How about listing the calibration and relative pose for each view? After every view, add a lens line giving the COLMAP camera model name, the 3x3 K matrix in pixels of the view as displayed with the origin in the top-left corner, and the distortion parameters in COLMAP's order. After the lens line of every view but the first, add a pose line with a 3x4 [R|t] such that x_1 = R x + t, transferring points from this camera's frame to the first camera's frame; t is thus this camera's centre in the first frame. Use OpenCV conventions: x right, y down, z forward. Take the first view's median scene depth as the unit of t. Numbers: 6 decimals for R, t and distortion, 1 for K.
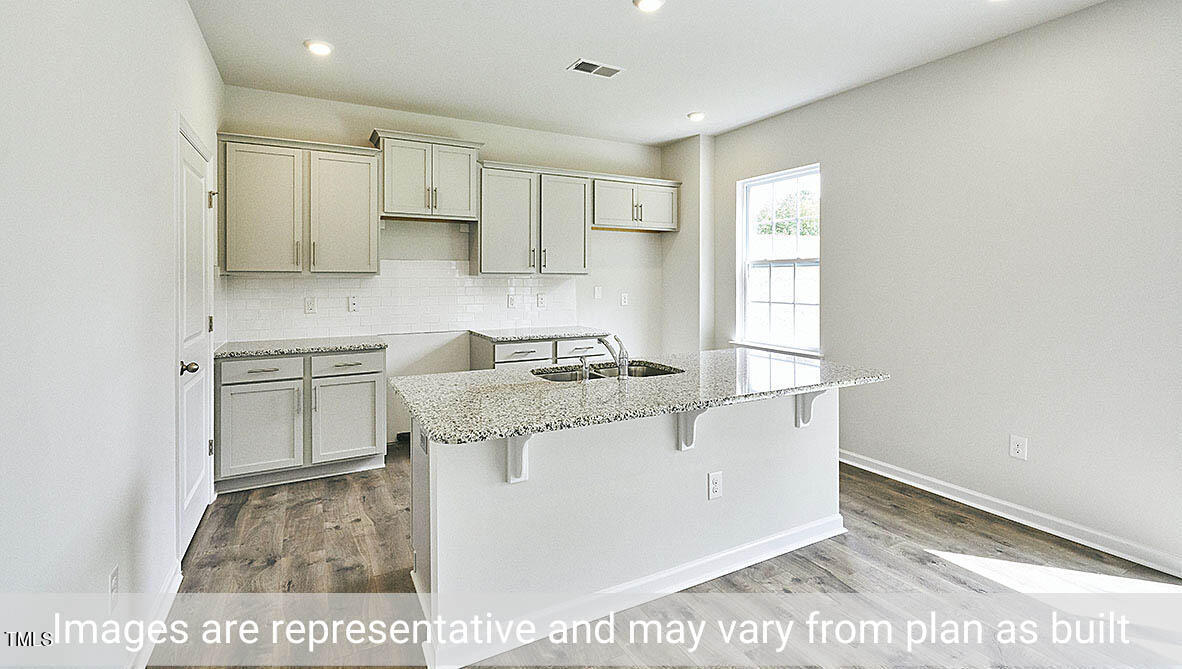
lens RADIAL K [[529.8, 0, 586.4], [0, 529.8, 275.1], [0, 0, 1]] dist [0.004406, 0.000527]
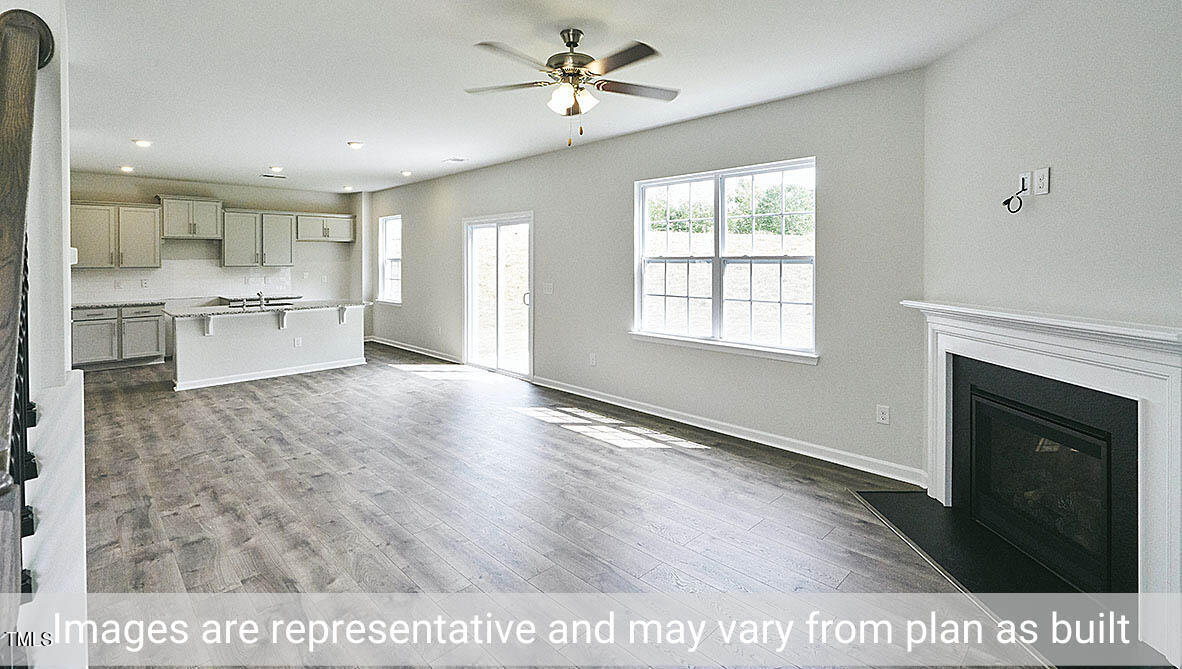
lens RADIAL K [[529.8, 0, 586.4], [0, 529.8, 275.1], [0, 0, 1]] dist [0.004406, 0.000527]
pose [[0.967204, -0.008934, 0.253843, 0.622384], [-0.000907, 0.999253, 0.038624, -0.051514], [-0.253998, -0.037587, 0.966474, -1.280646]]
